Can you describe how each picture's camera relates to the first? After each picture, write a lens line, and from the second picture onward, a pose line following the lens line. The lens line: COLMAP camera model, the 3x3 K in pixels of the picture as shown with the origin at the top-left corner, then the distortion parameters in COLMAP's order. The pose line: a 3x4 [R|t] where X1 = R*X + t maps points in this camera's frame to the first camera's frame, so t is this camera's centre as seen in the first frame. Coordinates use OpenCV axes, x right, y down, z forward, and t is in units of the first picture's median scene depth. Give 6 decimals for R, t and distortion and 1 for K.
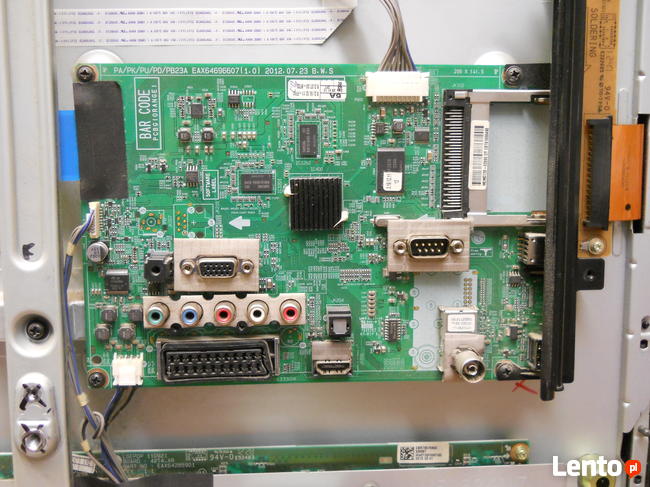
lens RADIAL K [[771.0, 0, 325.0], [0, 771.0, 243.5], [0, 0, 1]] dist [-0.011379, -0.024302]
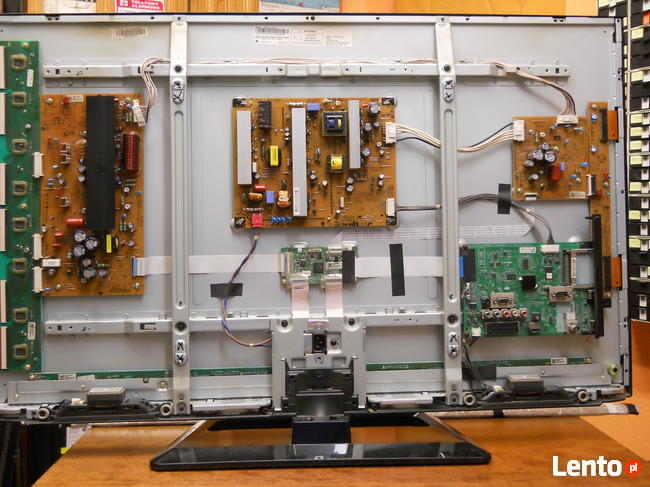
lens RADIAL K [[771.0, 0, 325.0], [0, 771.0, 243.5], [0, 0, 1]] dist [-0.011379, -0.024302]
pose [[0.999660, -0.015176, 0.021197, -0.997311], [0.017911, 0.990619, -0.135475, 0.228034], [-0.018942, 0.135809, 0.990554, -2.440912]]
